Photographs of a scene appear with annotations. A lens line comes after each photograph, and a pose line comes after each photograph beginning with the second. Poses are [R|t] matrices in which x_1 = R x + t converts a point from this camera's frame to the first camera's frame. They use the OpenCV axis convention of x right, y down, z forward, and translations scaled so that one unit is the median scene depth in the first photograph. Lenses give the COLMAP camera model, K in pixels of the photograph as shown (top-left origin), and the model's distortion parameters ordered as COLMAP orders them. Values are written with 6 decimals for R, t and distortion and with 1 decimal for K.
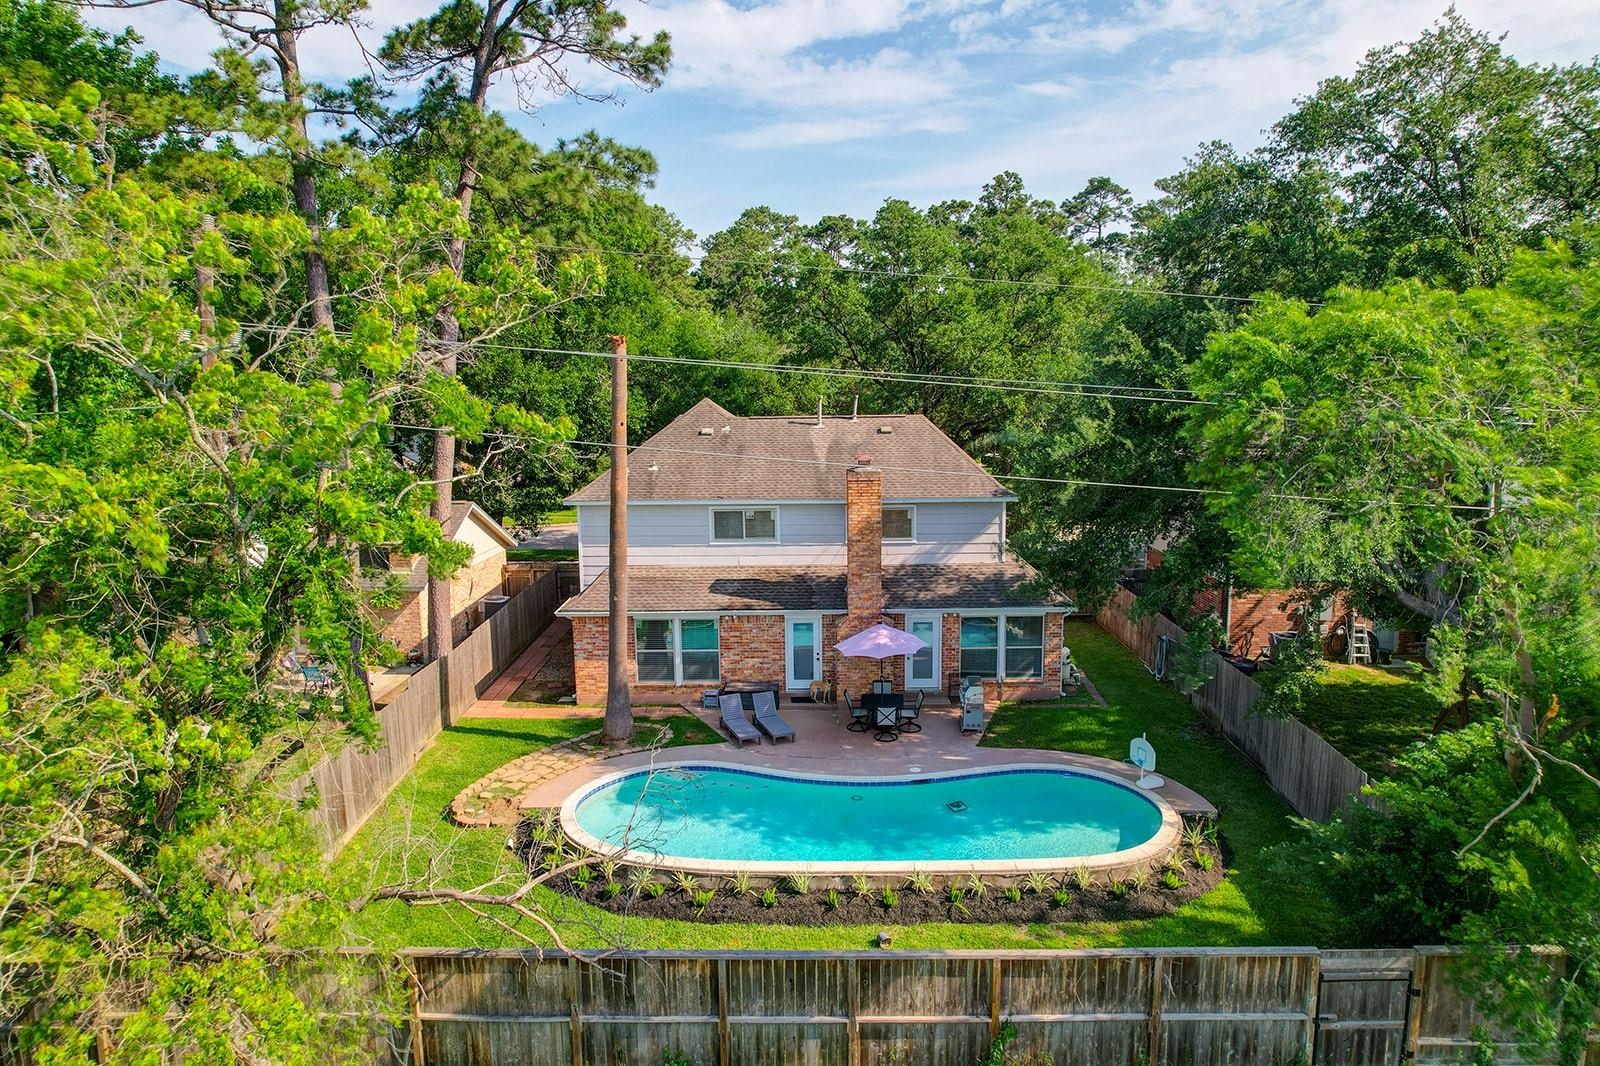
lens RADIAL K [[1018.6, 0, 795.5], [0, 1018.6, 574.7], [0, 0, 1]] dist [0.003534, 0.001314]
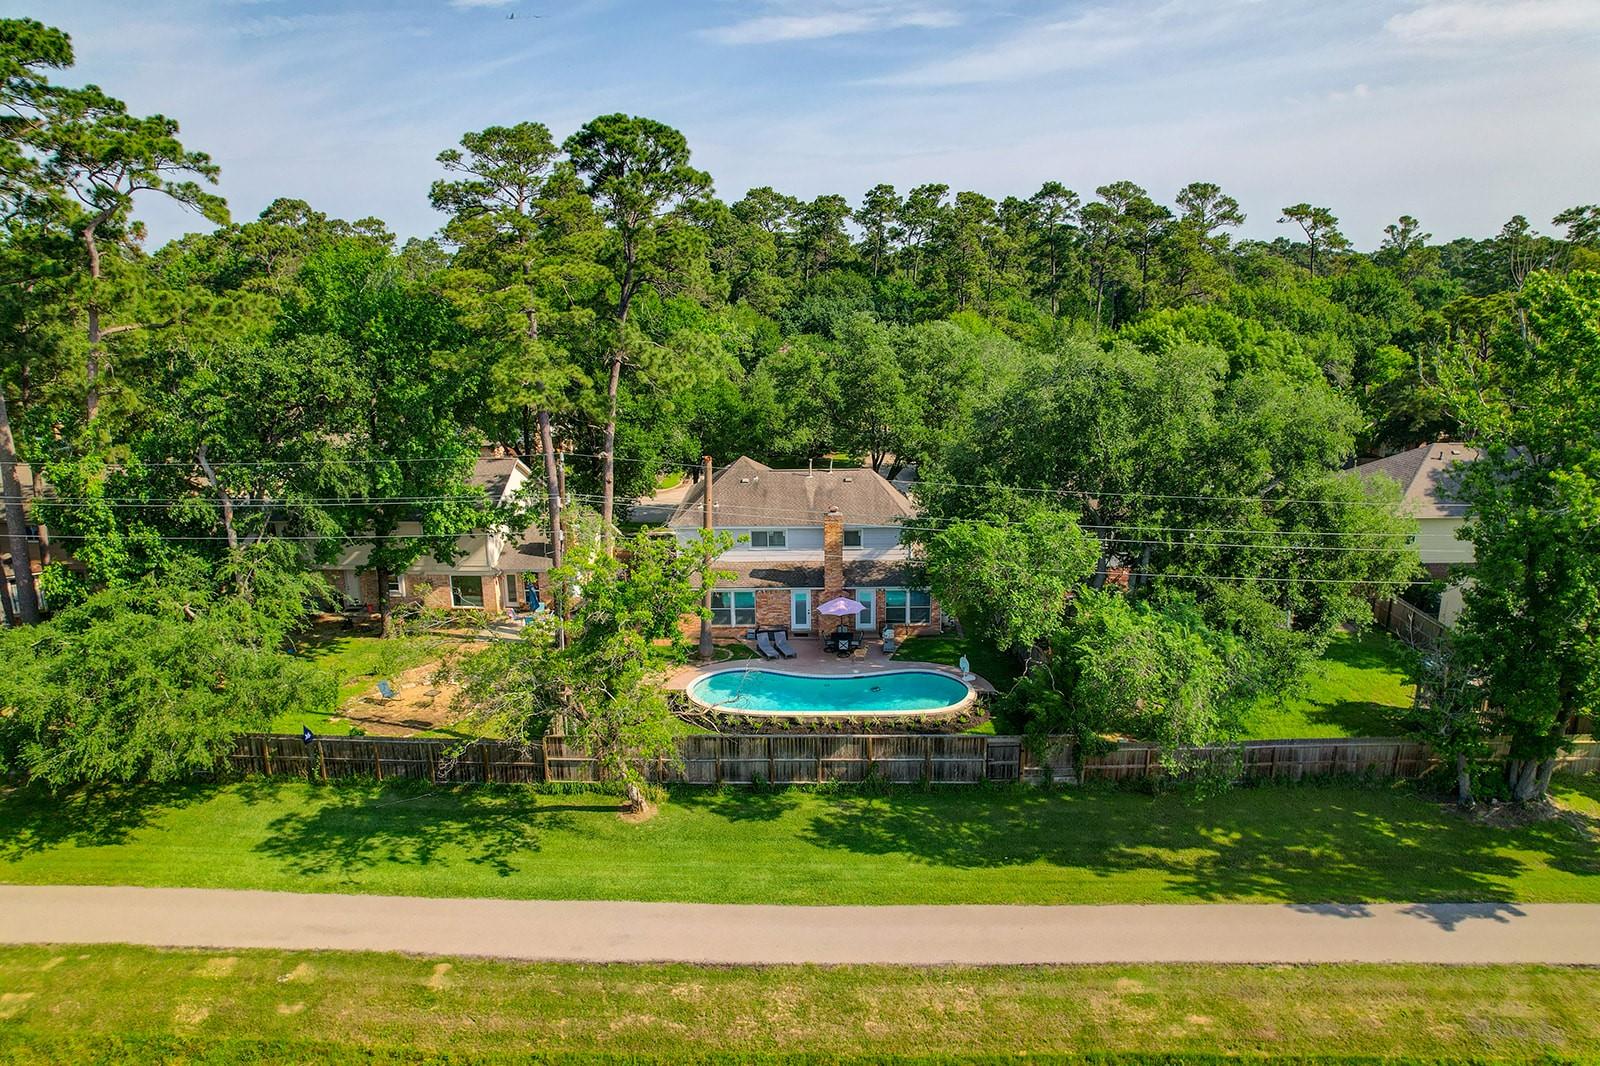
lens RADIAL K [[1023.3, 0, 770.9], [0, 1023.3, 534.0], [0, 0, 1]] dist [0.145347, 0.000245]
pose [[0.999700, -0.005040, -0.023982, -0.001295], [0.006180, 0.998841, 0.047735, -0.154037], [0.023713, -0.047869, 0.998572, -0.878335]]
